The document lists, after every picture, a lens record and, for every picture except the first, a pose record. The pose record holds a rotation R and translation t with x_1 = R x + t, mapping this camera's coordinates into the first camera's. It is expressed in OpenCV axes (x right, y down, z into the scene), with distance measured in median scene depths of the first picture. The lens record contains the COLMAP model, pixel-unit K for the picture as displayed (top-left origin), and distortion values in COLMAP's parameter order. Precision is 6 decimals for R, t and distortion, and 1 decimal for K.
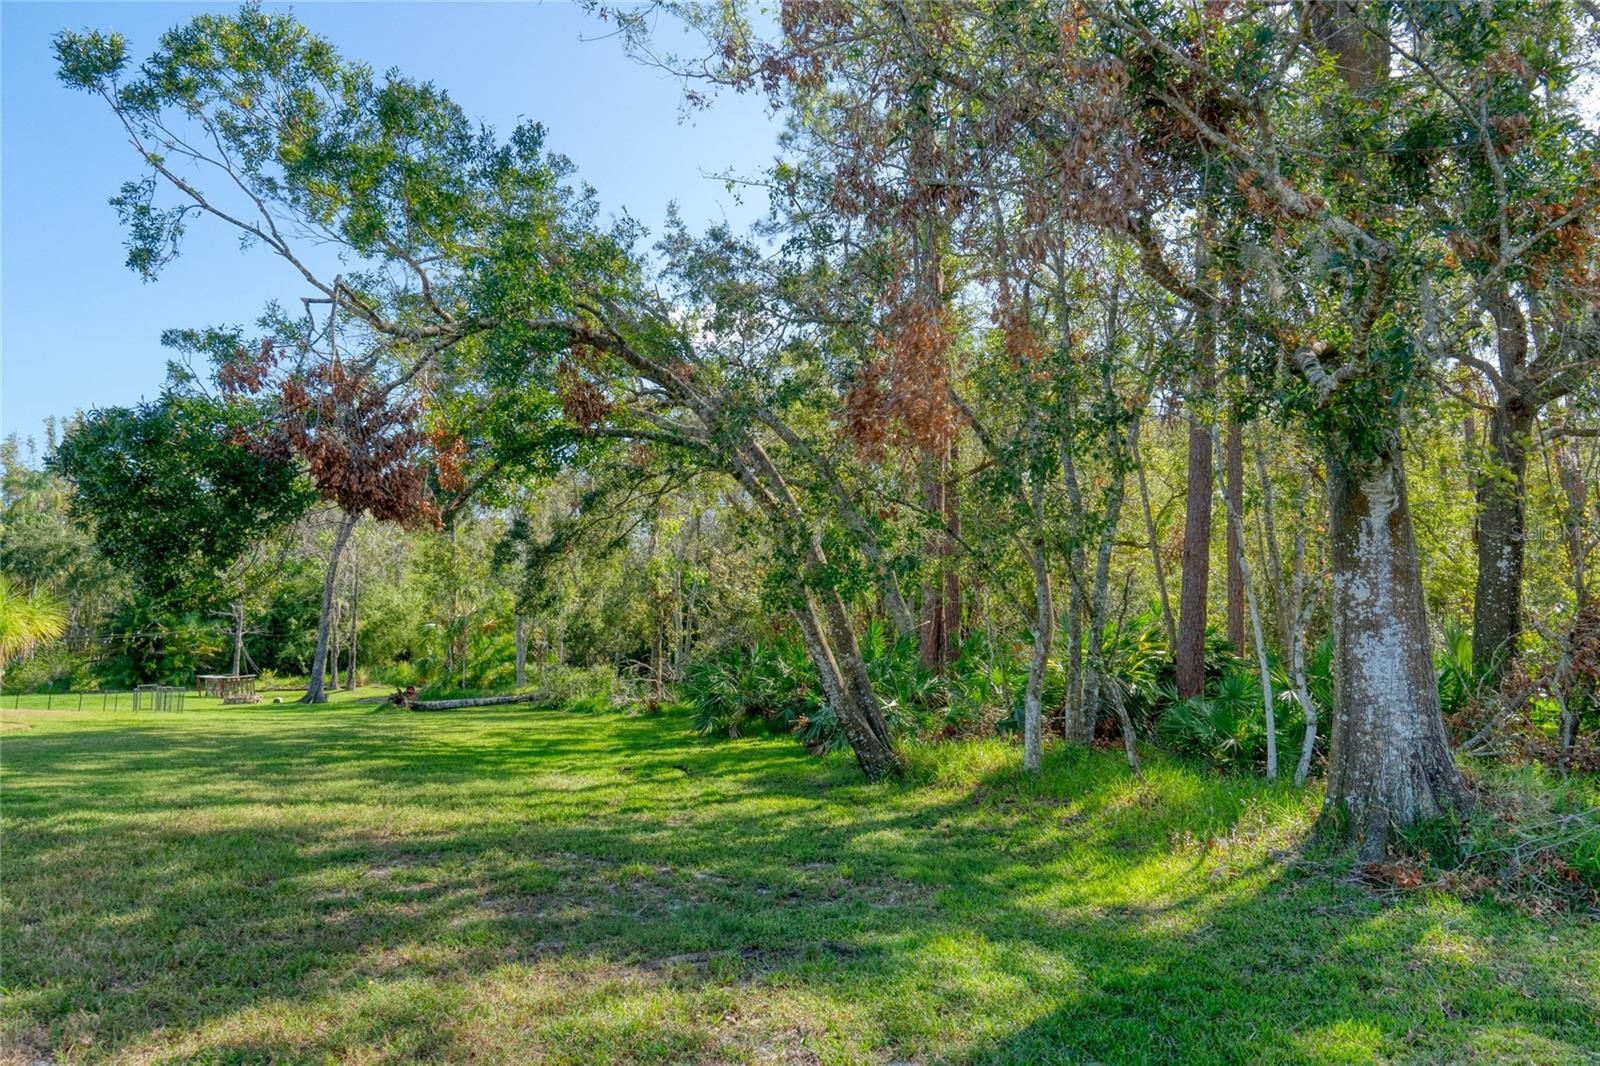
lens RADIAL K [[1122.0, 0, 800.0], [0, 1122.0, 533.0], [0, 0, 1]] dist [0.001313, 0.000122]
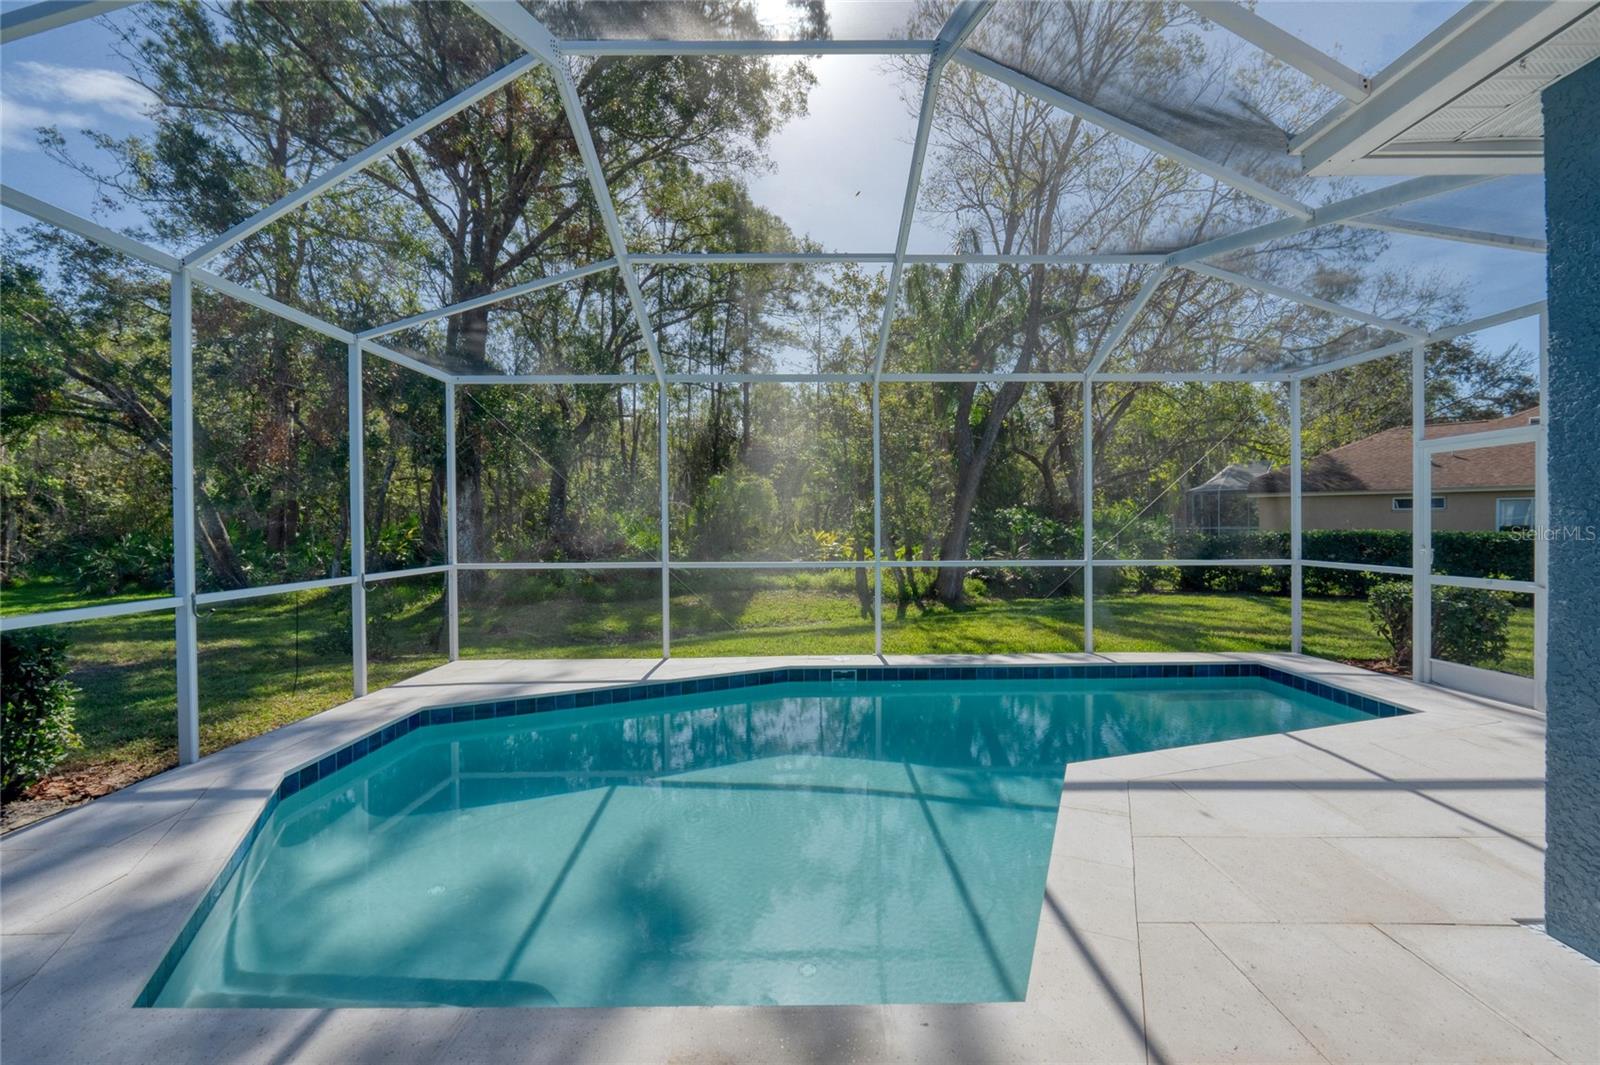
lens RADIAL K [[665.7, 0, 802.6], [0, 665.7, 532.1], [0, 0, 1]] dist [-0.009453, -0.000241]
pose [[0.703129, 0.013836, 0.710928, -0.031969], [-0.075401, 0.995624, 0.055198, -0.019181], [-0.707053, -0.092416, 0.701095, -0.249789]]
